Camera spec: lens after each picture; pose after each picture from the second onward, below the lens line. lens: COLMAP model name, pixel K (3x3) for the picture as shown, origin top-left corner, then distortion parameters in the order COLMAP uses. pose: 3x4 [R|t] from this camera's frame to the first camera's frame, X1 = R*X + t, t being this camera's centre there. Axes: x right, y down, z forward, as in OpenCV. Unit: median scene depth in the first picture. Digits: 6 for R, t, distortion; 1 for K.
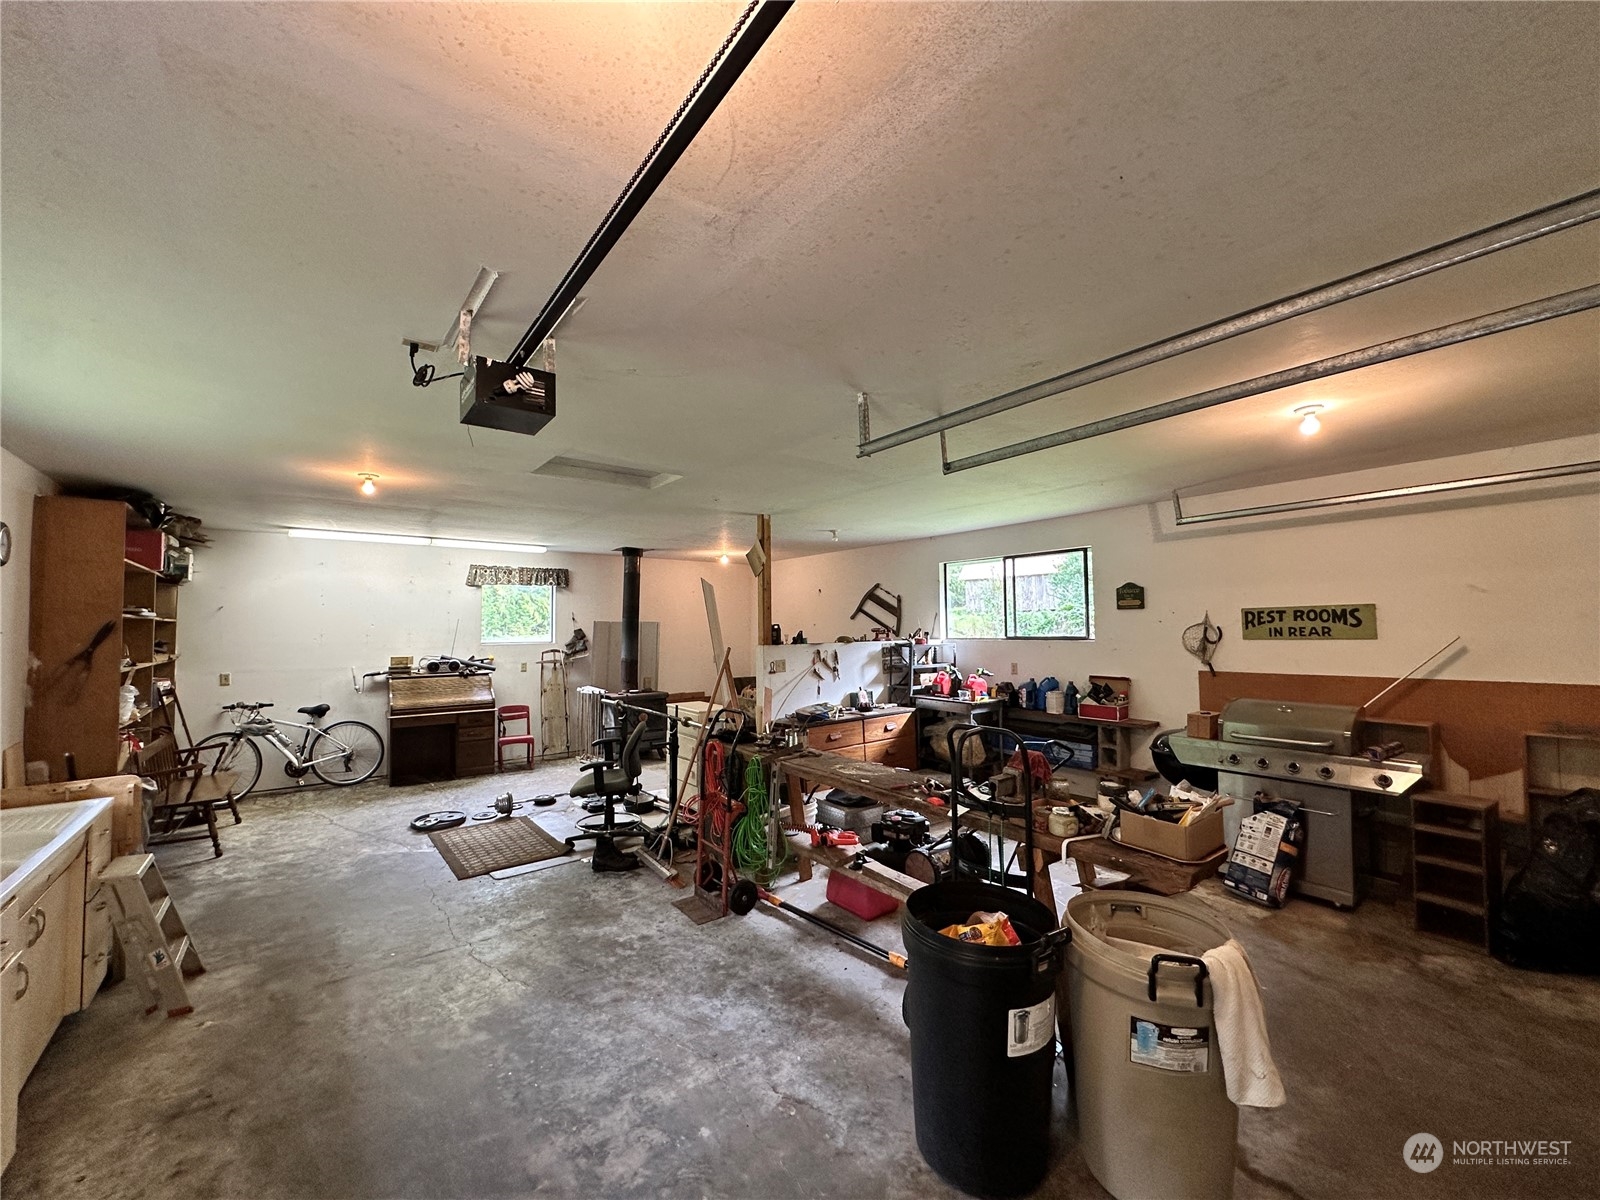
lens RADIAL K [[637.6, 0, 804.2], [0, 637.6, 601.5], [0, 0, 1]] dist [-0.002503, 0.000314]
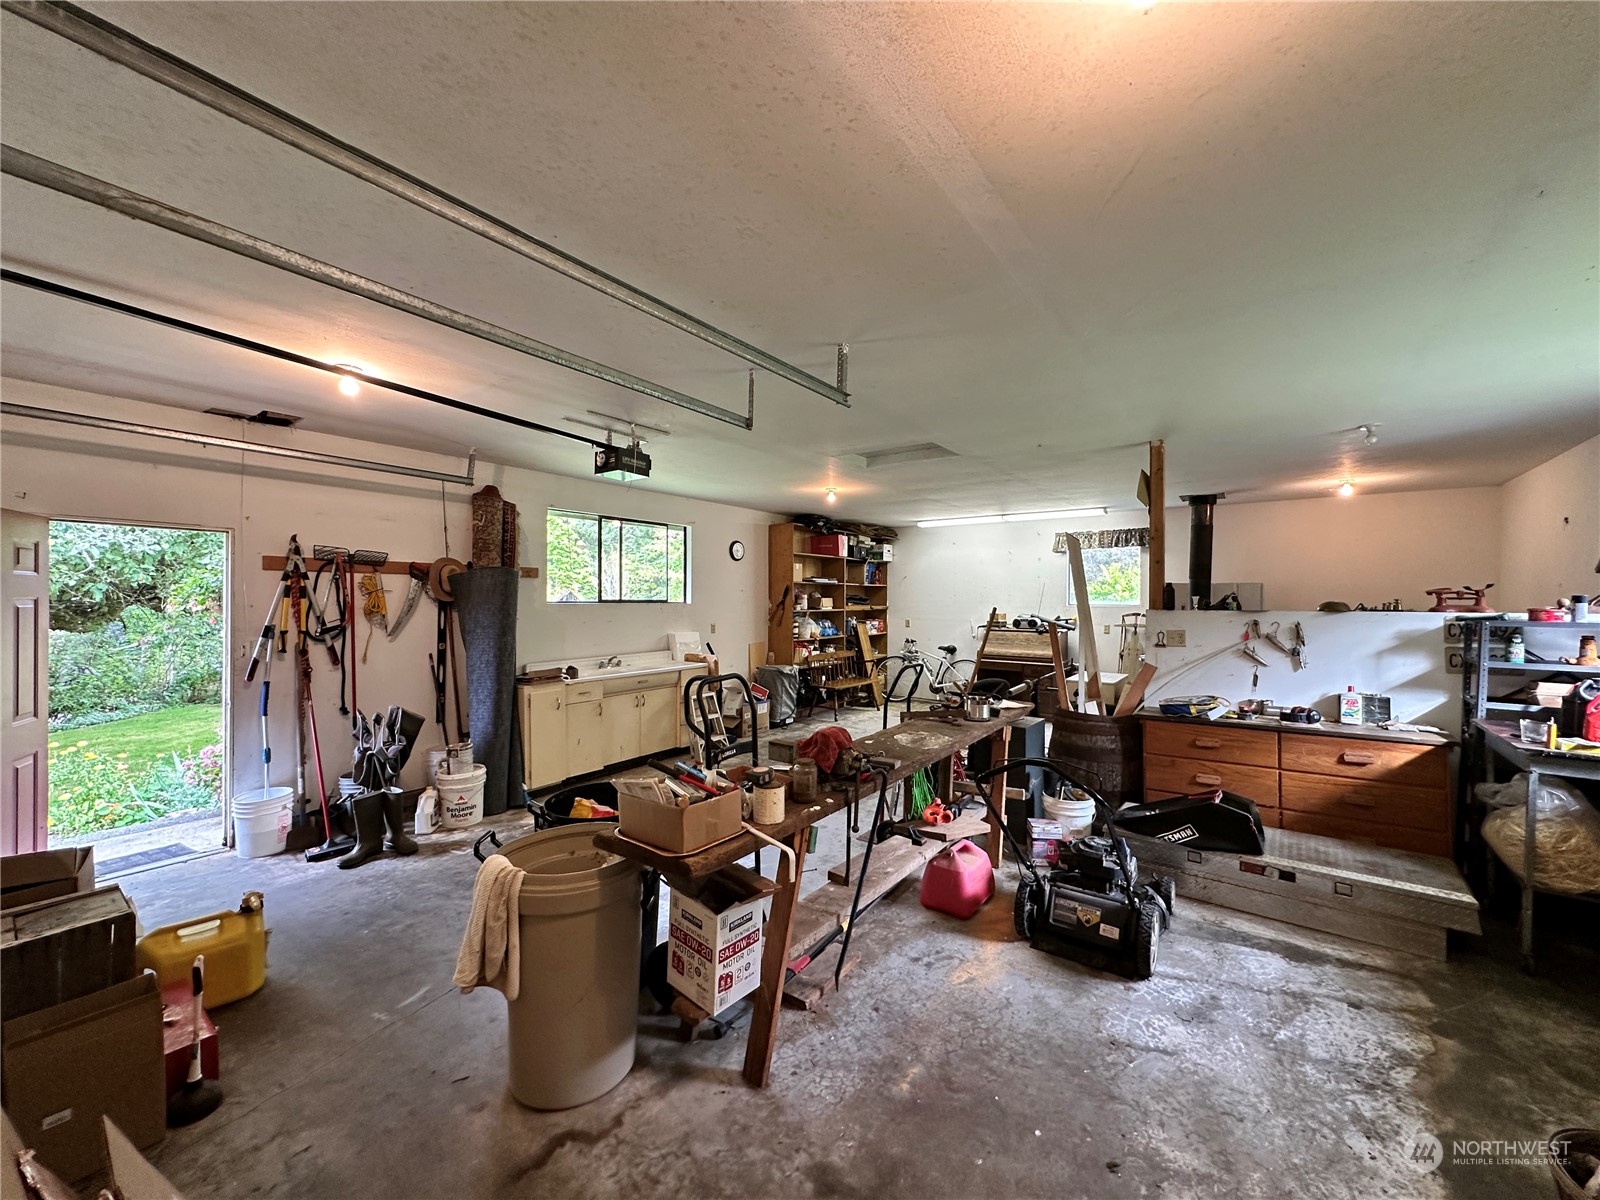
lens RADIAL K [[637.6, 0, 804.3], [0, 637.6, 601.6], [0, 0, 1]] dist [-0.002503, 0.000314]
pose [[0.257241, 0.015514, -0.966223, 0.520250], [0.033902, 0.999111, 0.025068, 0.021998], [0.965752, -0.039205, 0.256486, 0.350764]]
